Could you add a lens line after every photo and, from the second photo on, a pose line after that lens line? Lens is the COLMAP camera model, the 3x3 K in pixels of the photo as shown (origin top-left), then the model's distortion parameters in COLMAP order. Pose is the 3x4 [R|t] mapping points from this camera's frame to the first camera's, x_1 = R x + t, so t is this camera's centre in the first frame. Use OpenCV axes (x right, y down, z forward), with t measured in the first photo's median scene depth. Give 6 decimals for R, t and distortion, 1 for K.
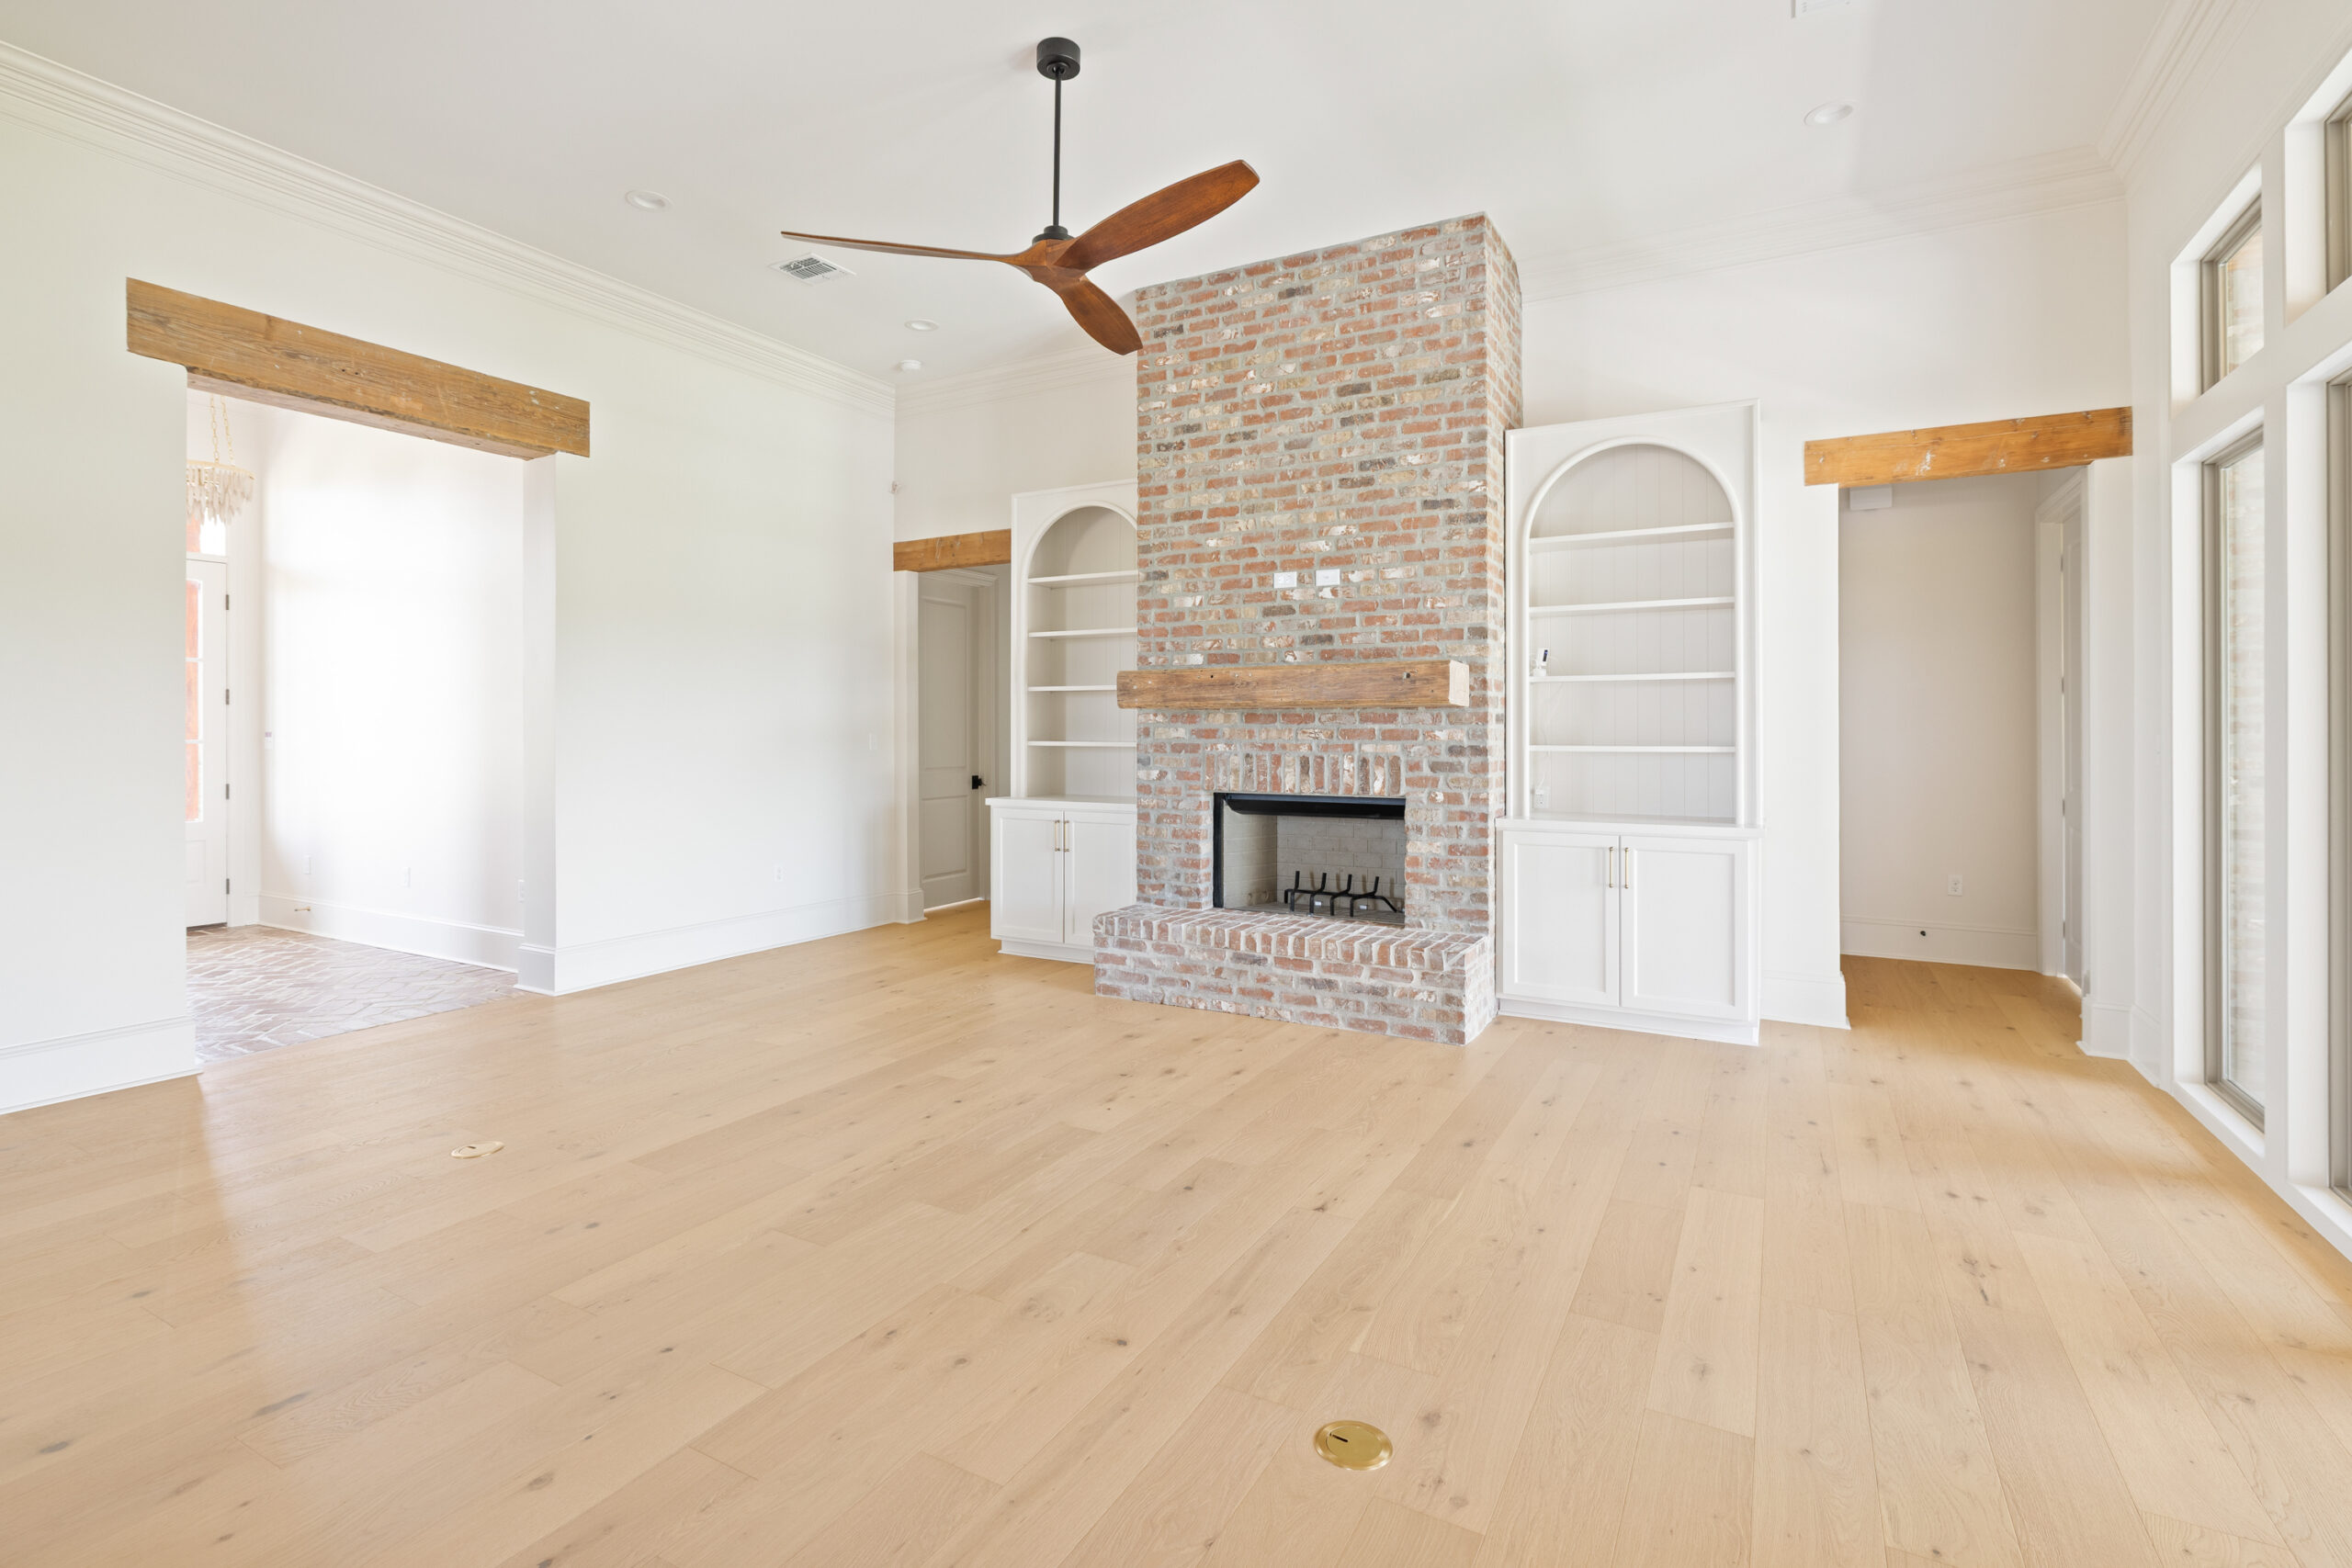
lens RADIAL K [[1114.4, 0, 1163.3], [0, 1114.4, 720.3], [0, 0, 1]] dist [-0.004657, 0.002305]
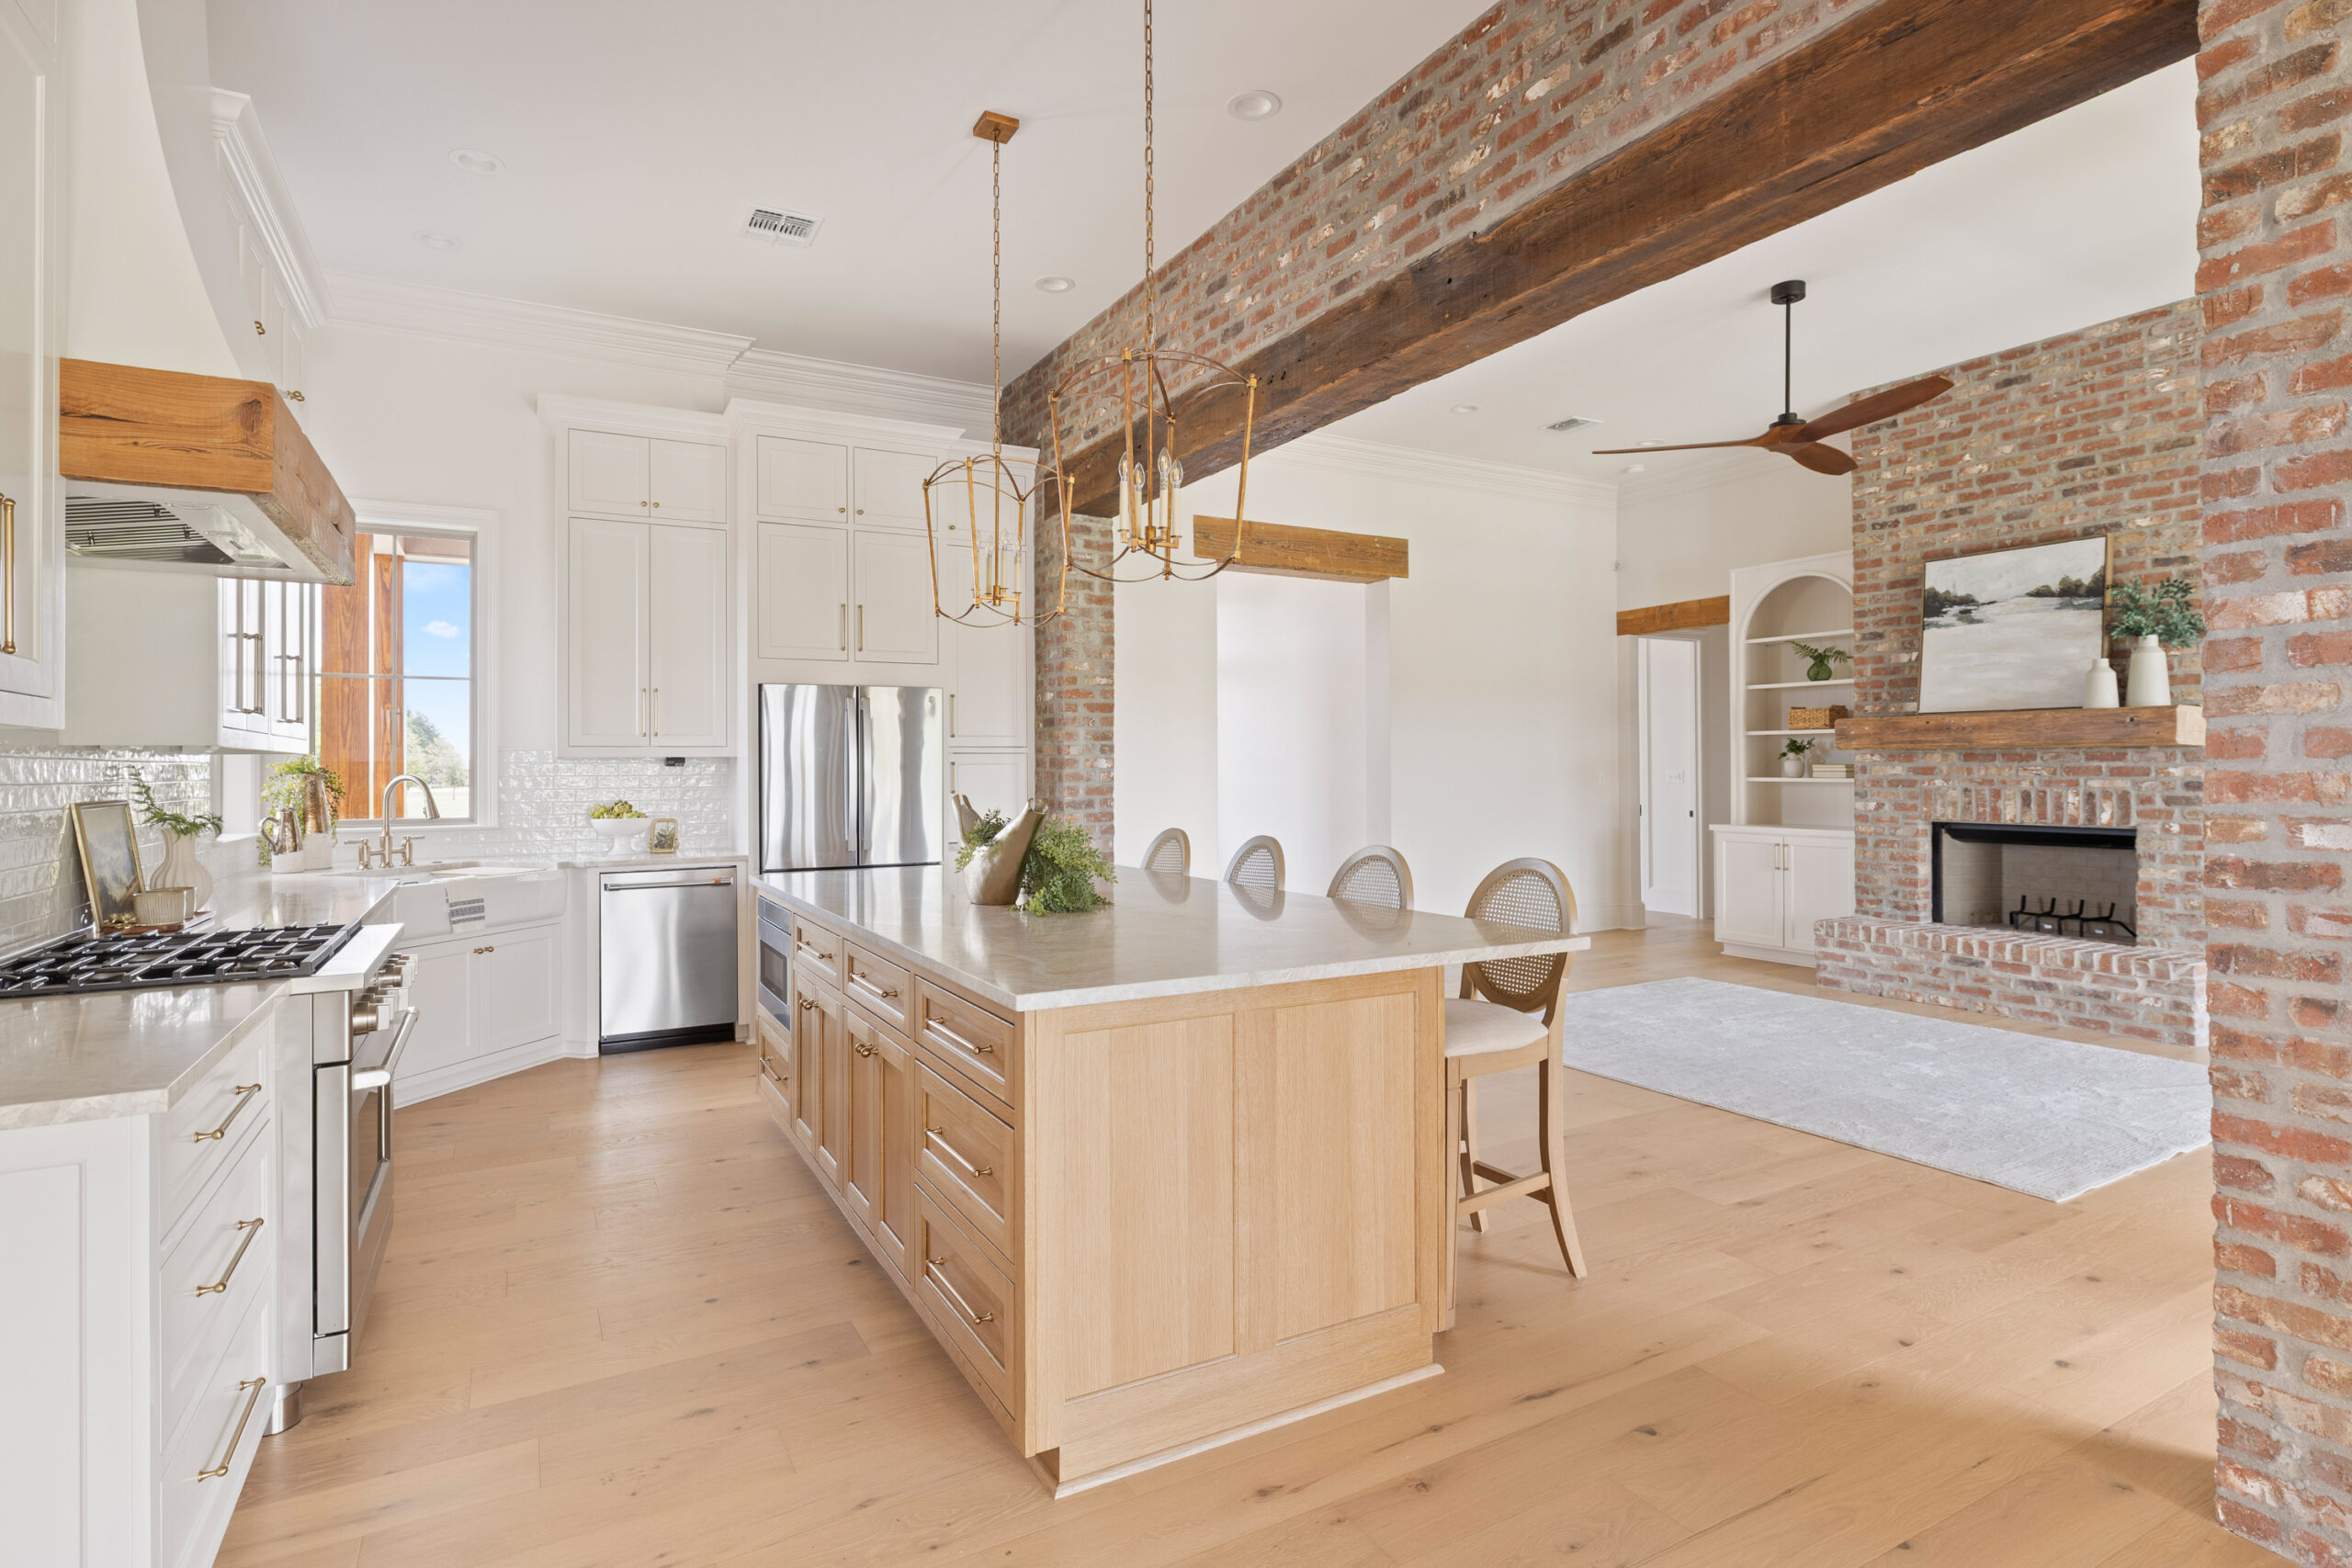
lens RADIAL K [[1171.5, 0, 1166.9], [0, 1171.5, 759.3], [0, 0, 1]] dist [-0.003345, 0.001268]
pose [[0.852673, -0.006997, -0.522398, 0.003663], [0.007334, 0.999972, -0.001422, -0.004431], [0.522394, -0.002619, 0.852700, -0.480292]]
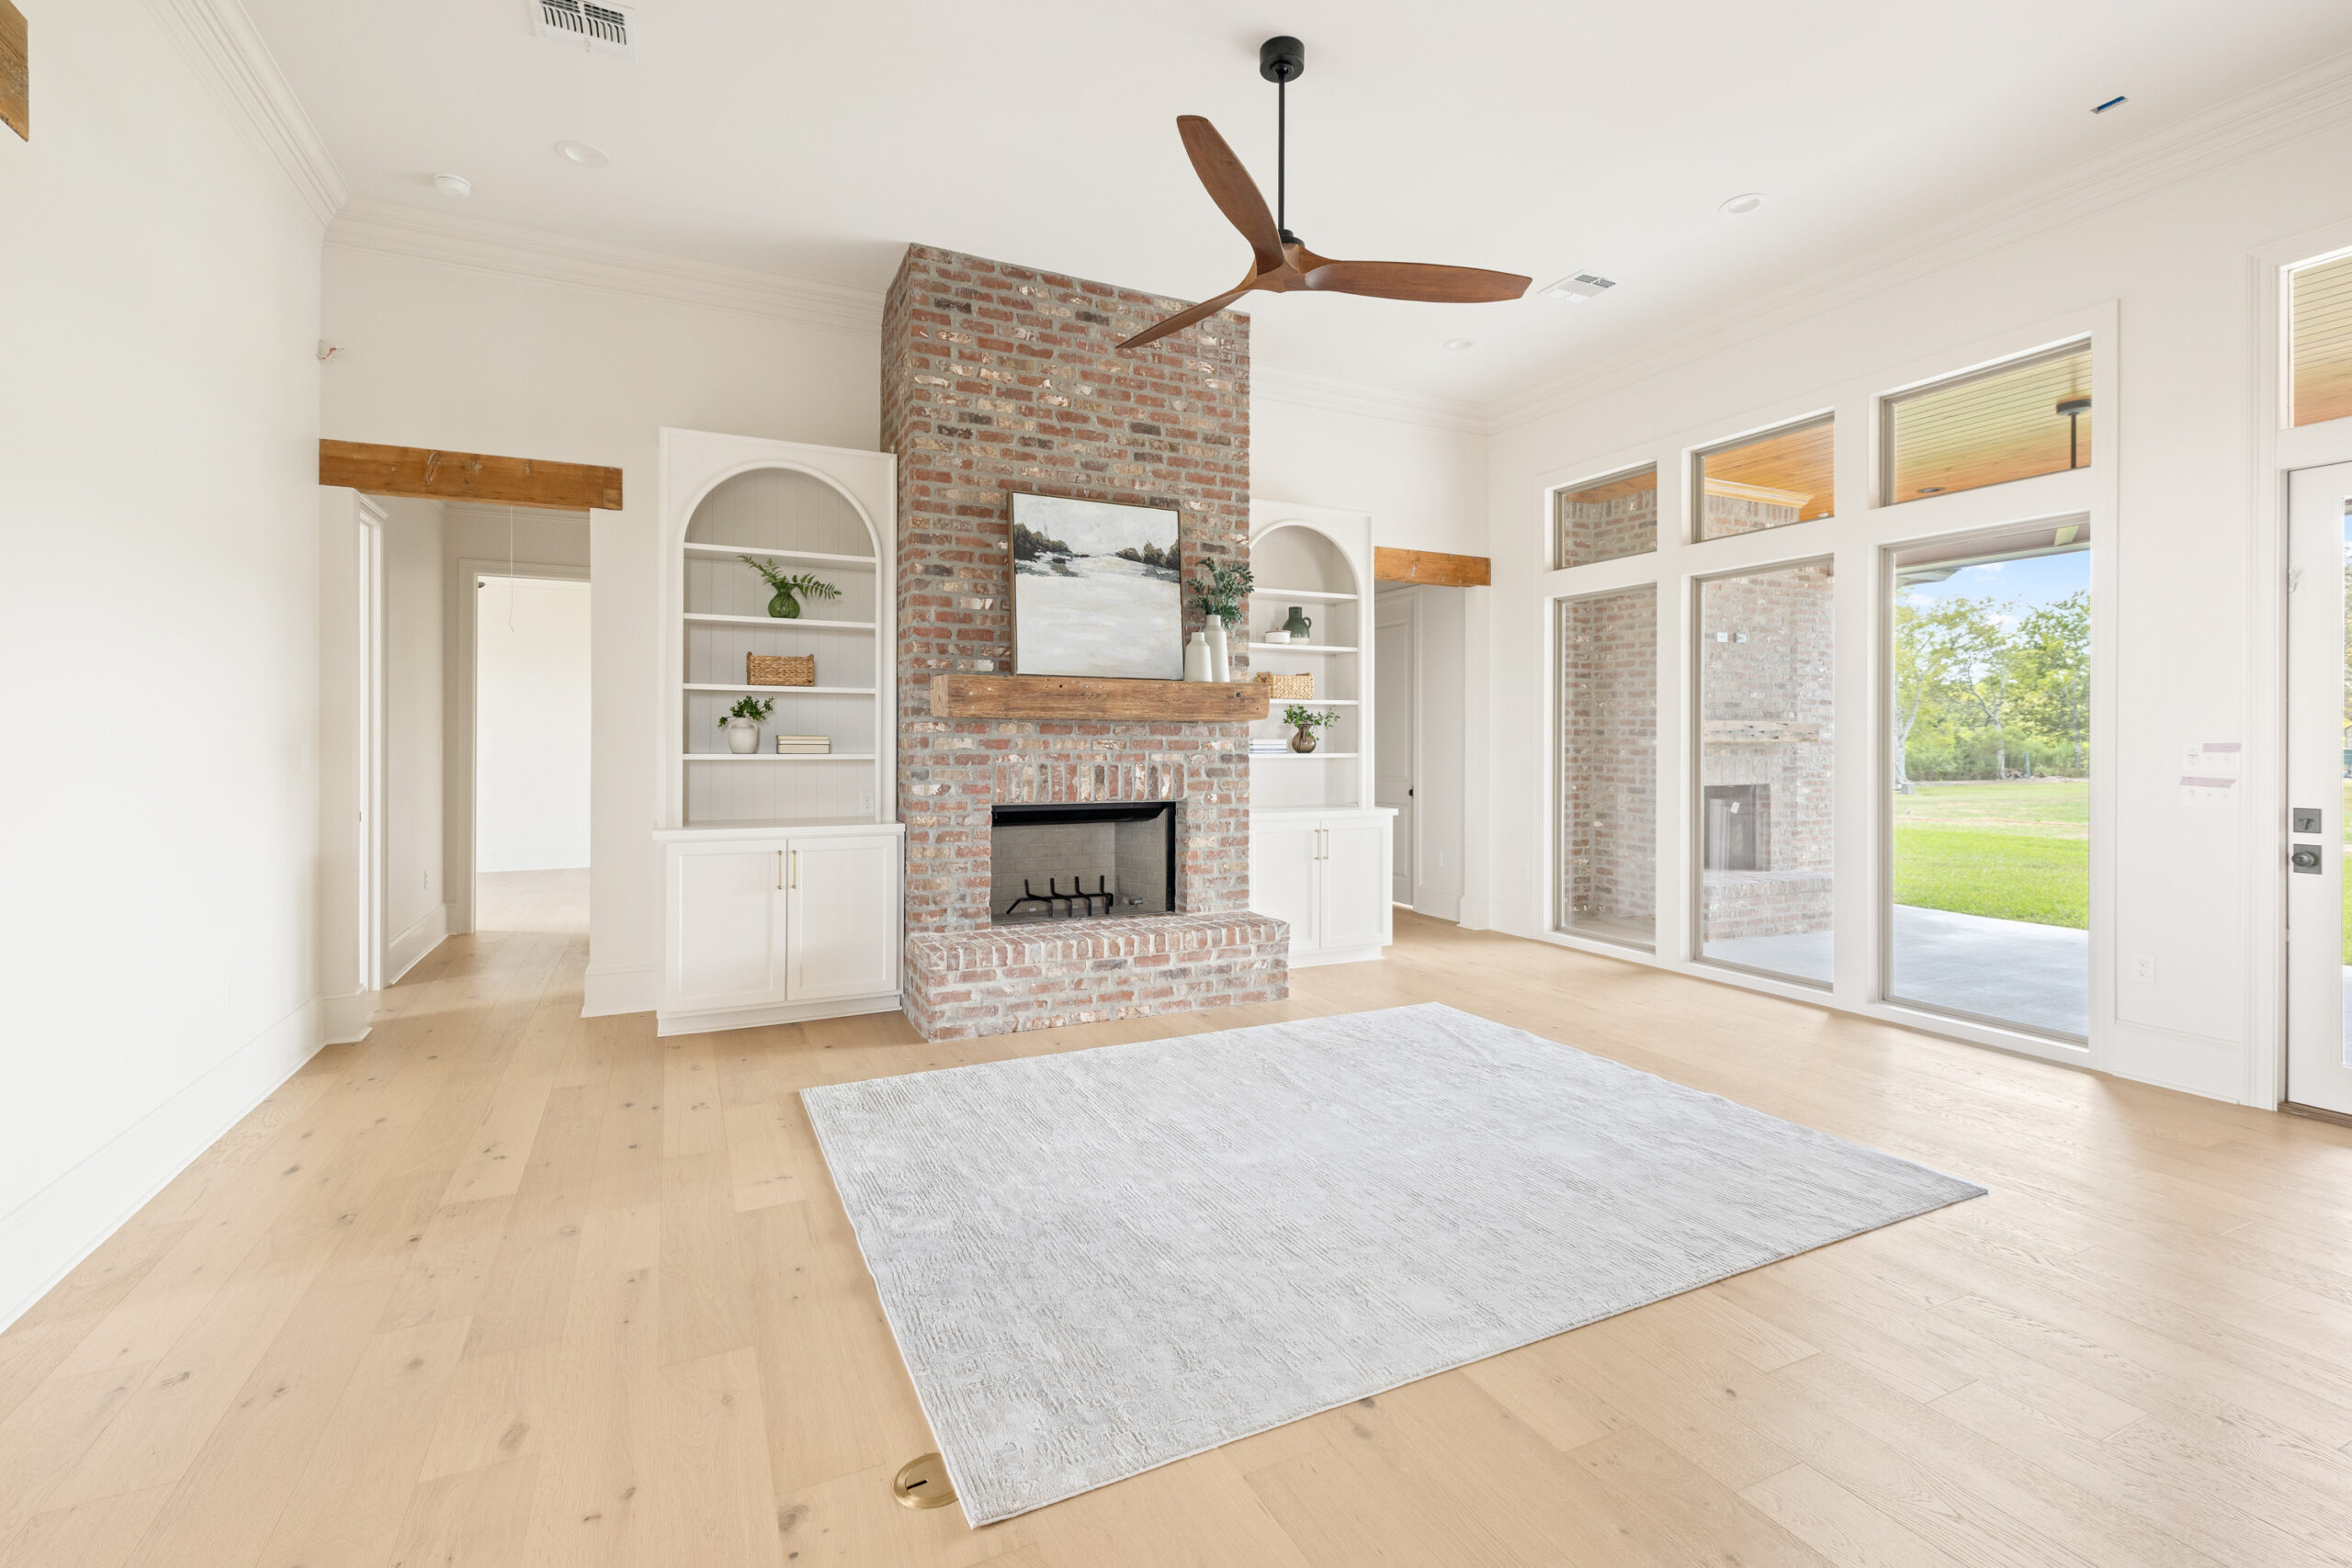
lens RADIAL K [[1015.9, 0, 1159.6], [0, 1015.9, 743.9], [0, 0, 1]] dist [0.003728, 0.003046]
pose [[0.576600, -0.000357, 0.817026, -0.635426], [-0.009919, 0.999923, 0.007437, 0.003877], [-0.816966, -0.012392, 0.576552, 0.410716]]
